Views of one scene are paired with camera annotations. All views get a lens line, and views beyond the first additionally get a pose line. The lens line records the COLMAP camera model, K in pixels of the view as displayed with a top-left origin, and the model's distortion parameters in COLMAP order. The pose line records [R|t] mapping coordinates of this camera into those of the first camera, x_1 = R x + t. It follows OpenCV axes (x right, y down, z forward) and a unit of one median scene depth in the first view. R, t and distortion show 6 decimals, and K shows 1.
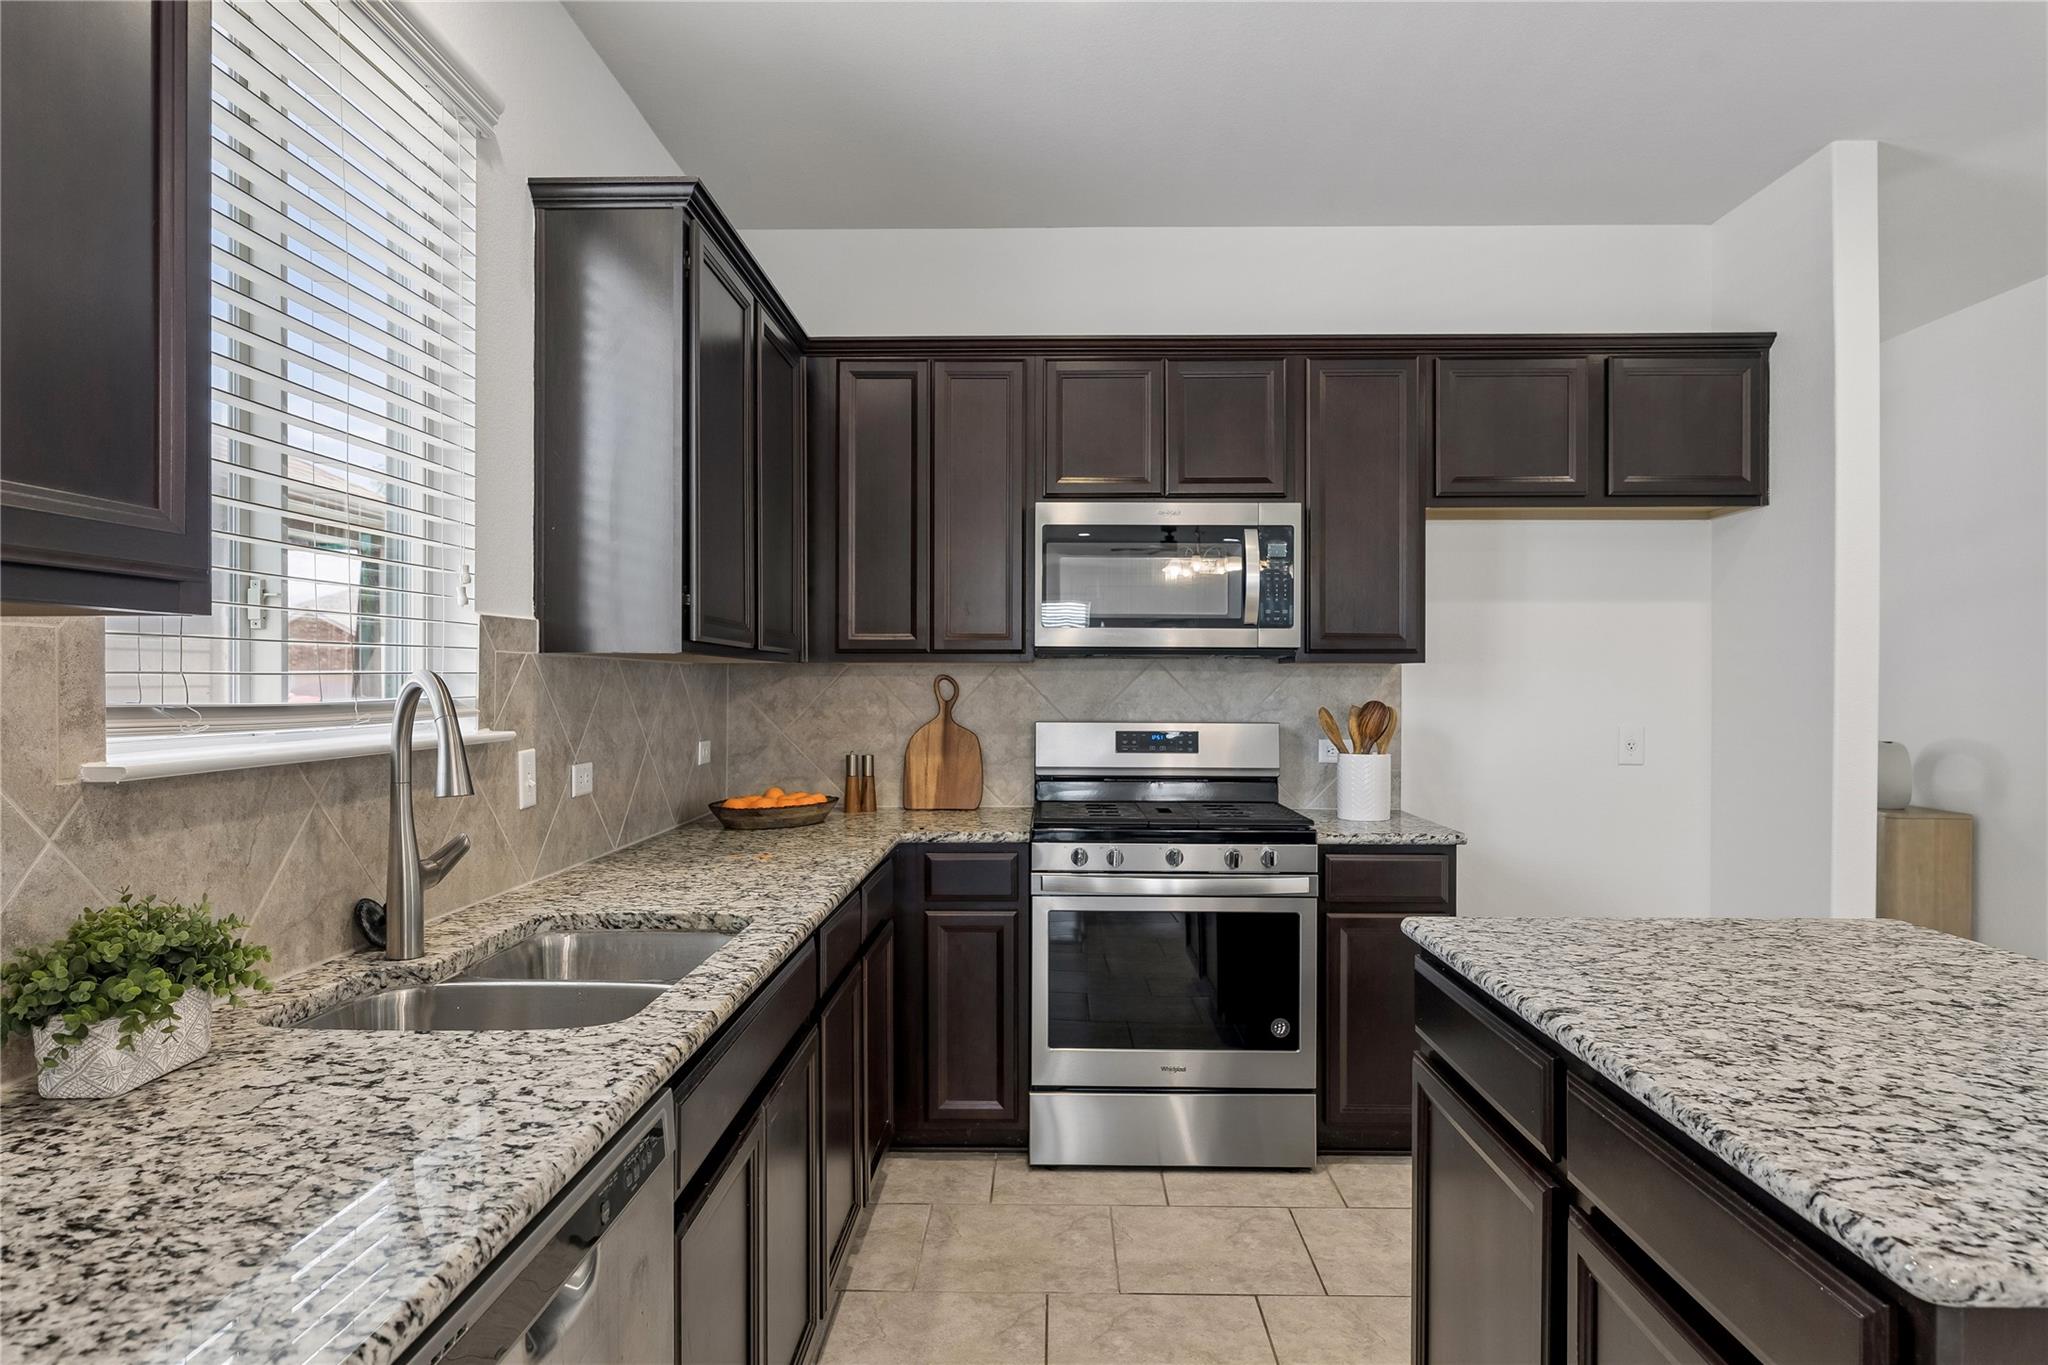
lens RADIAL K [[1238.3, 0, 1033.4], [0, 1238.3, 683.4], [0, 0, 1]] dist [0.000118, -0.000059]
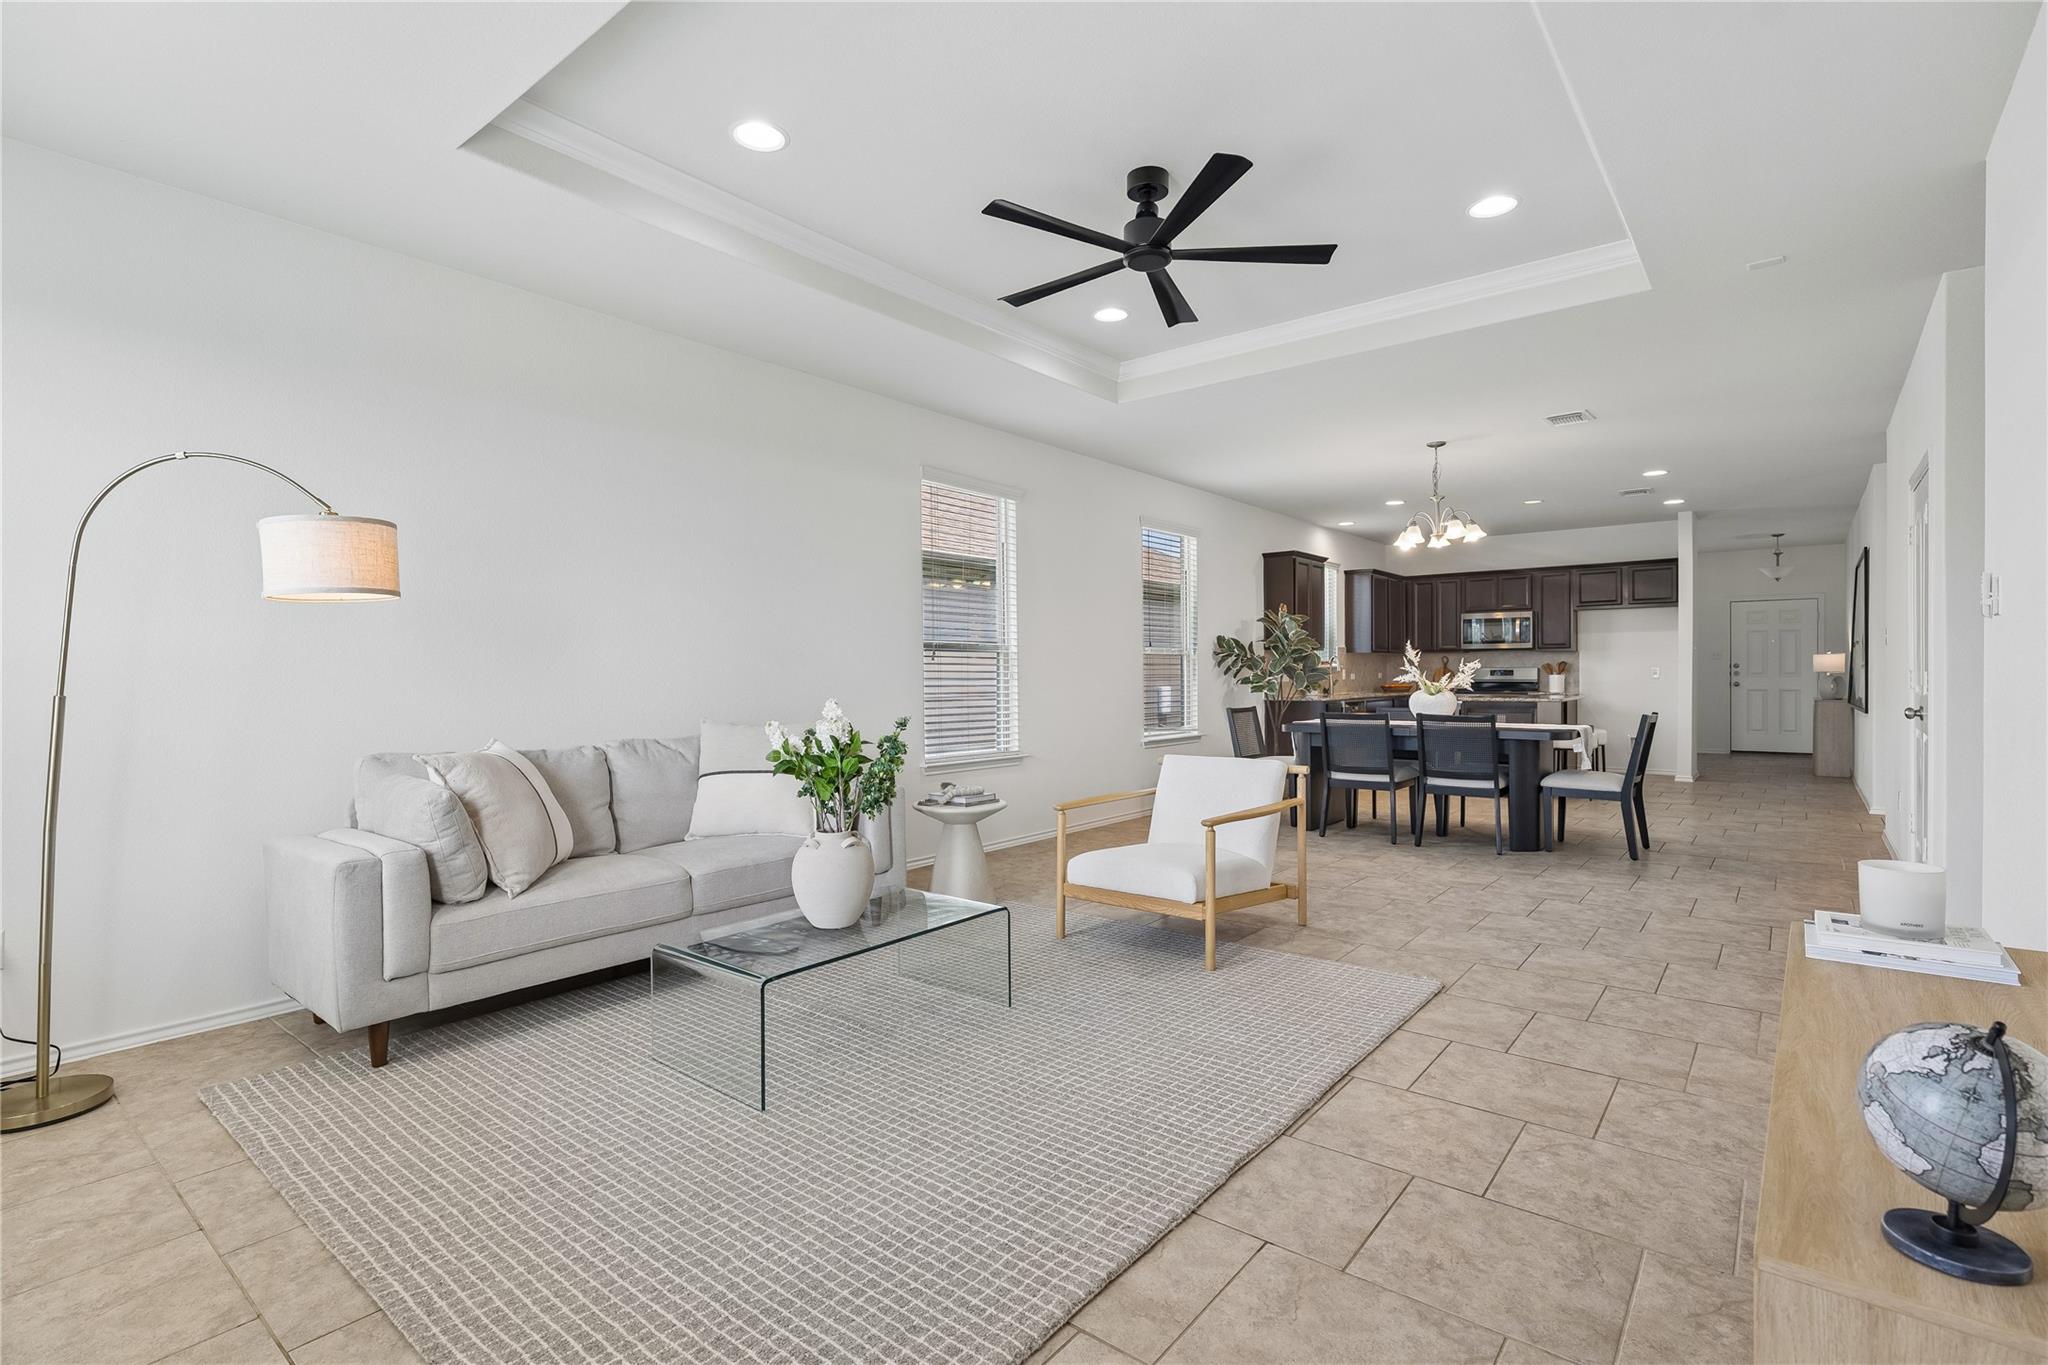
lens RADIAL K [[978.5, 0, 1024.0], [0, 978.5, 682.5], [0, 0, 1]] dist [0.020250, -0.000092]
pose [[0.799600, -0.005888, -0.600504, 0.805714], [0.008512, 0.999963, 0.001529, 0.065057], [0.600472, -0.006334, 0.799621, -2.503687]]
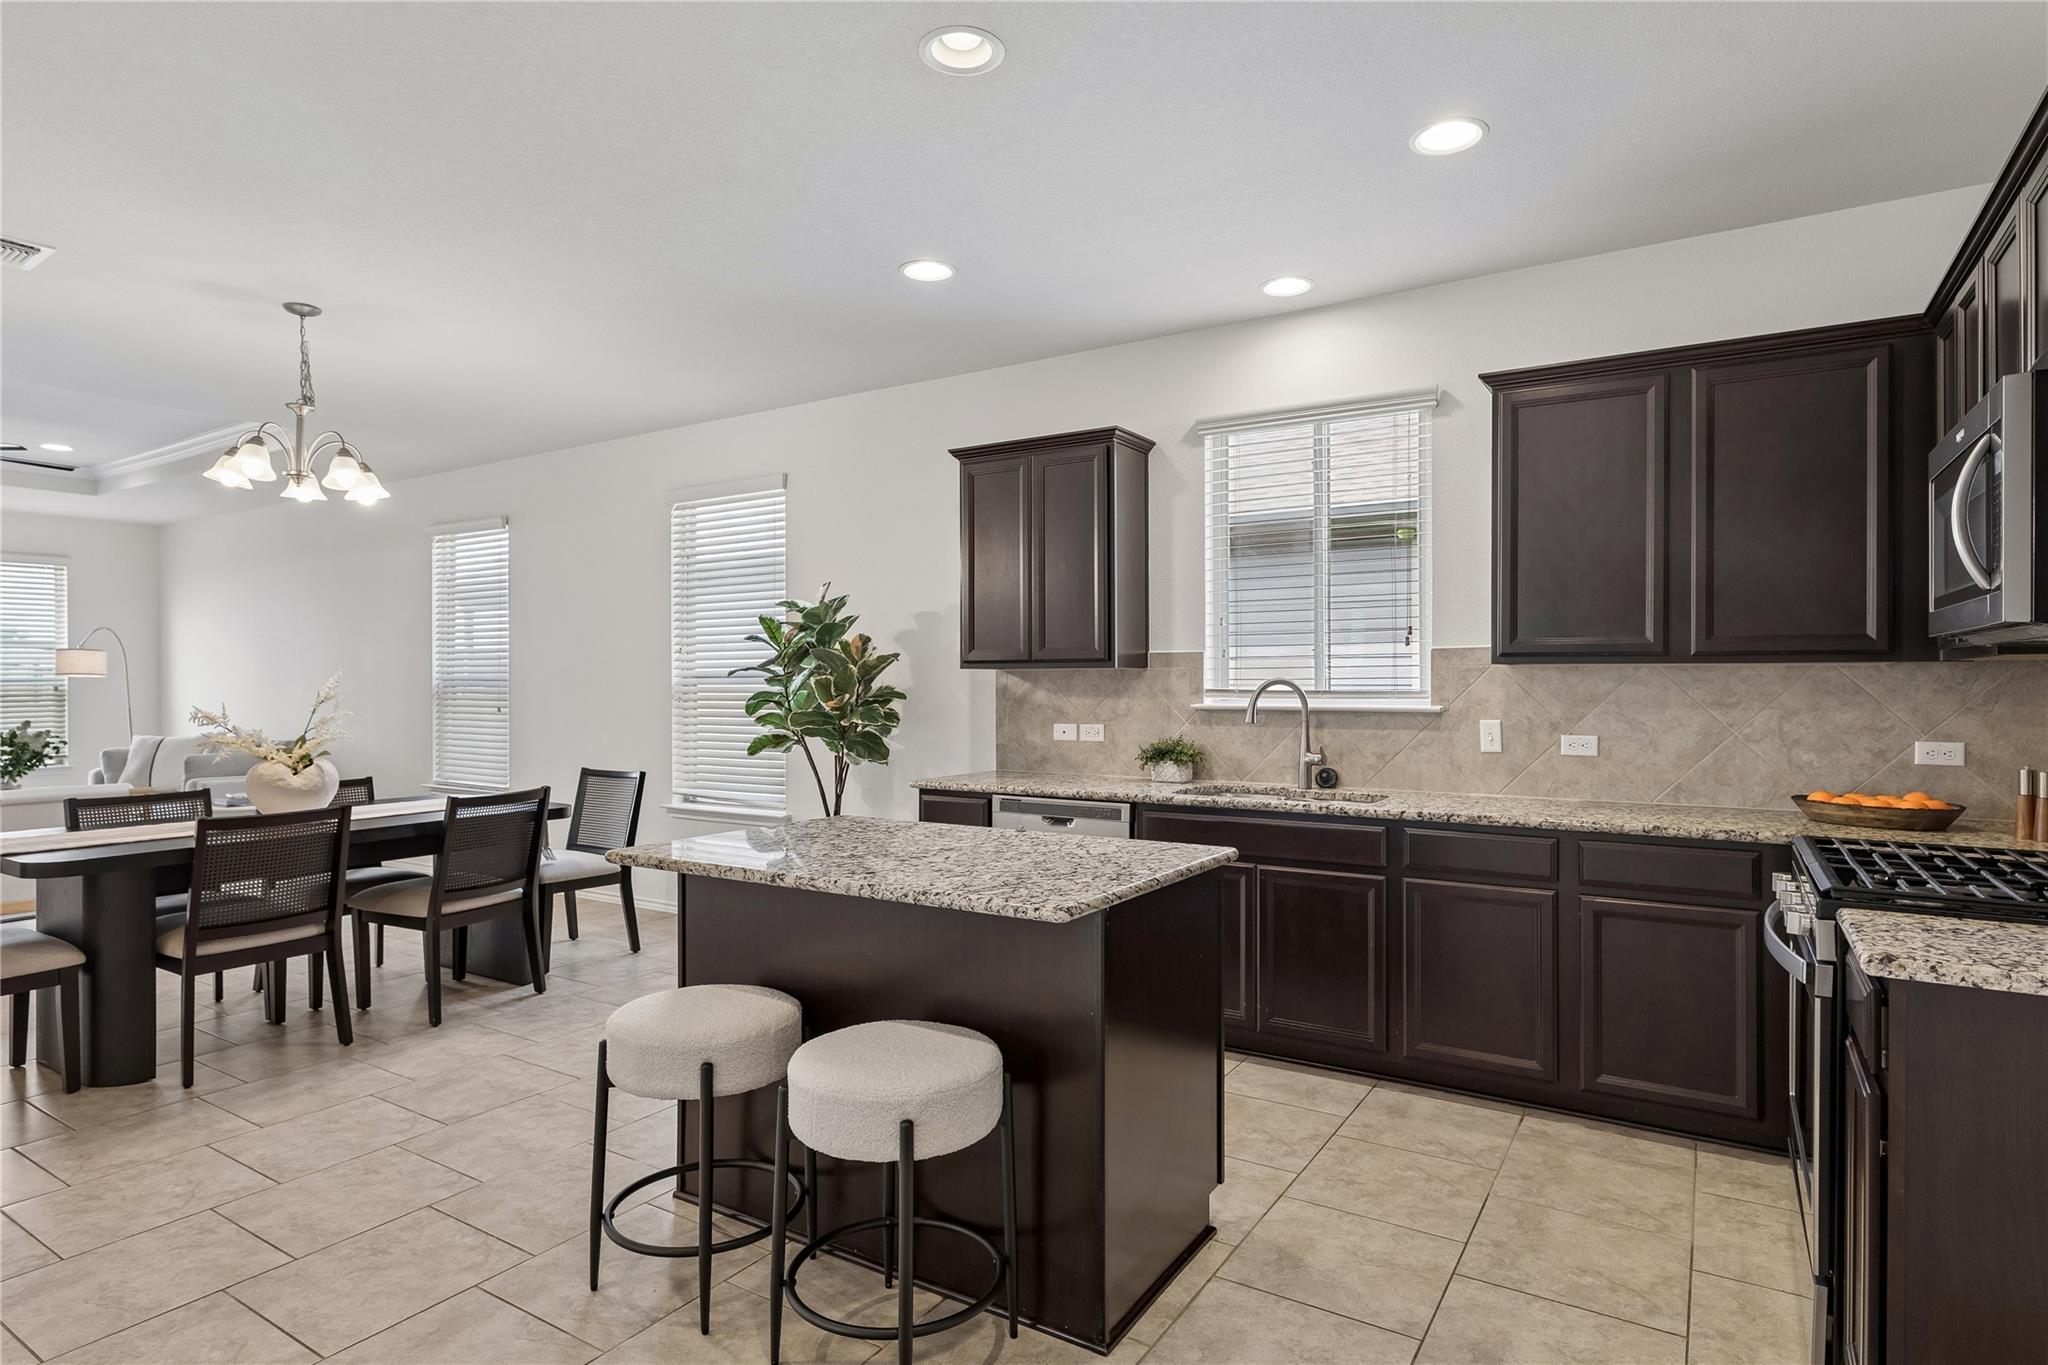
lens RADIAL K [[1091.9, 0, 1024.0], [0, 1091.9, 682.5], [0, 0, 1]] dist [-0.003009, -0.000248]
pose [[-0.520911, -0.000641, -0.853611, 0.900183], [-0.001148, 0.999999, -0.000050, 0.000235], [0.853610, 0.000954, -0.520912, 0.873324]]
